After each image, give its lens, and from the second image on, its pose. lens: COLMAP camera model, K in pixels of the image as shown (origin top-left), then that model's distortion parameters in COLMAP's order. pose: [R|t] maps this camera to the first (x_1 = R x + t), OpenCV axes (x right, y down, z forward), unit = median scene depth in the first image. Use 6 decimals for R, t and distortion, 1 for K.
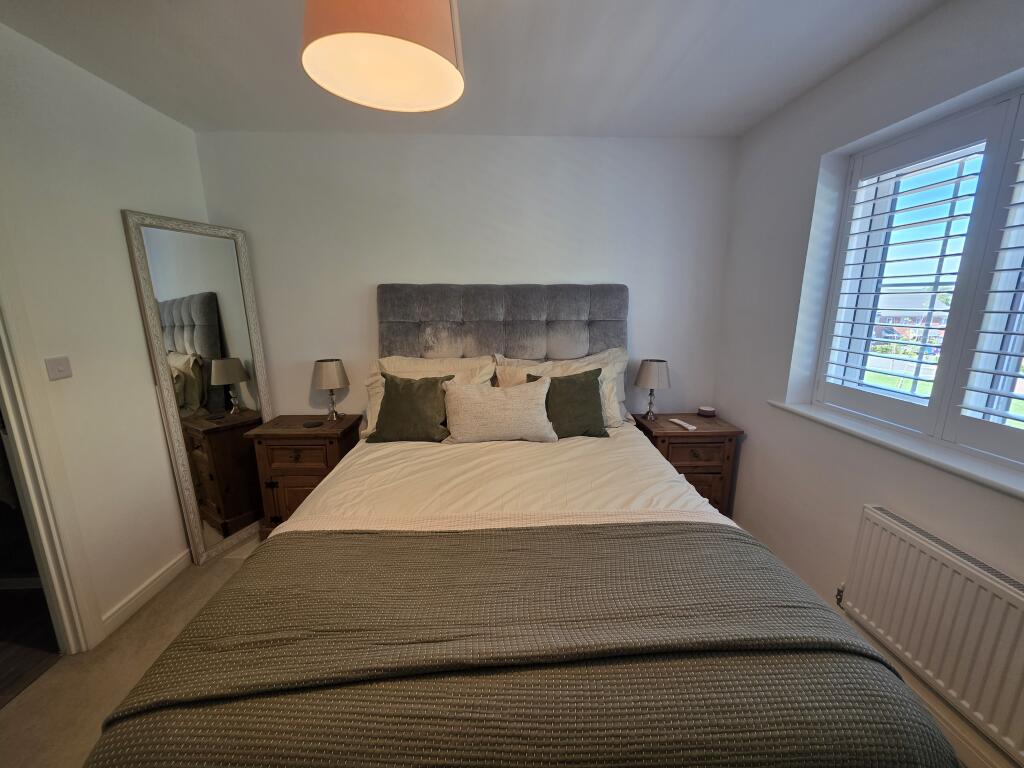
lens RADIAL K [[411.4, 0, 509.7], [0, 411.4, 388.9], [0, 0, 1]] dist [0.004980, -0.000052]
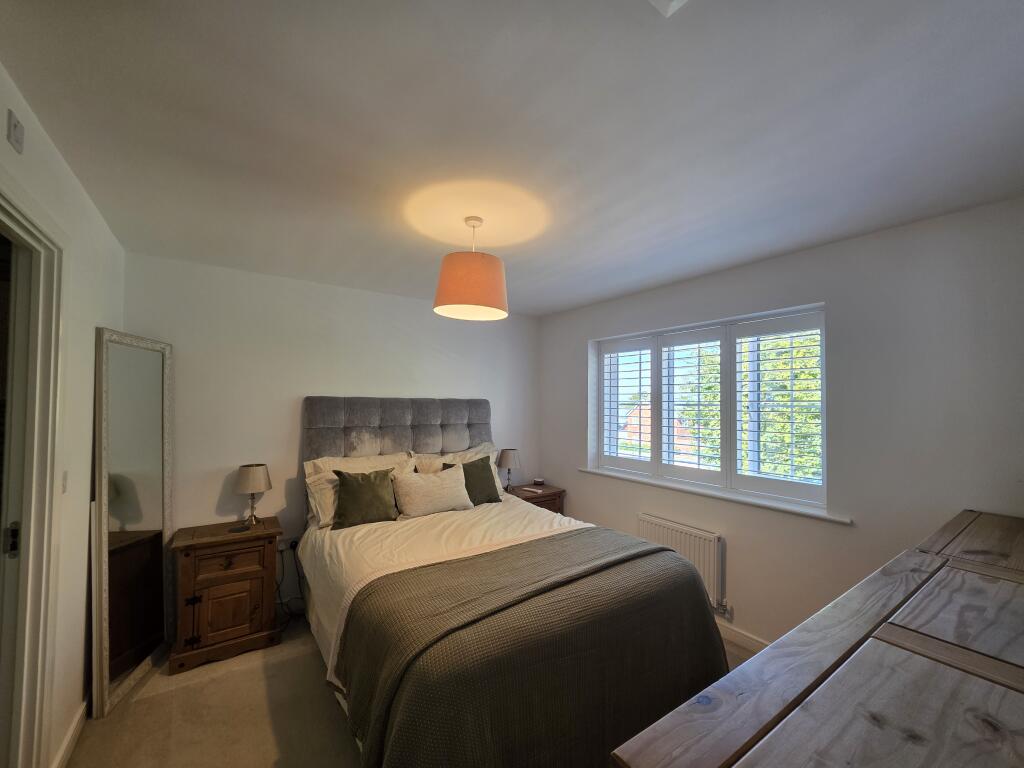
lens RADIAL K [[411.4, 0, 508.6], [0, 411.4, 389.1], [0, 0, 1]] dist [0.004980, -0.000052]
pose [[0.839211, 0.027577, 0.543106, -0.524079], [0.103095, 0.972534, -0.208685, 0.033057], [-0.533944, 0.231122, 0.813318, -0.294258]]
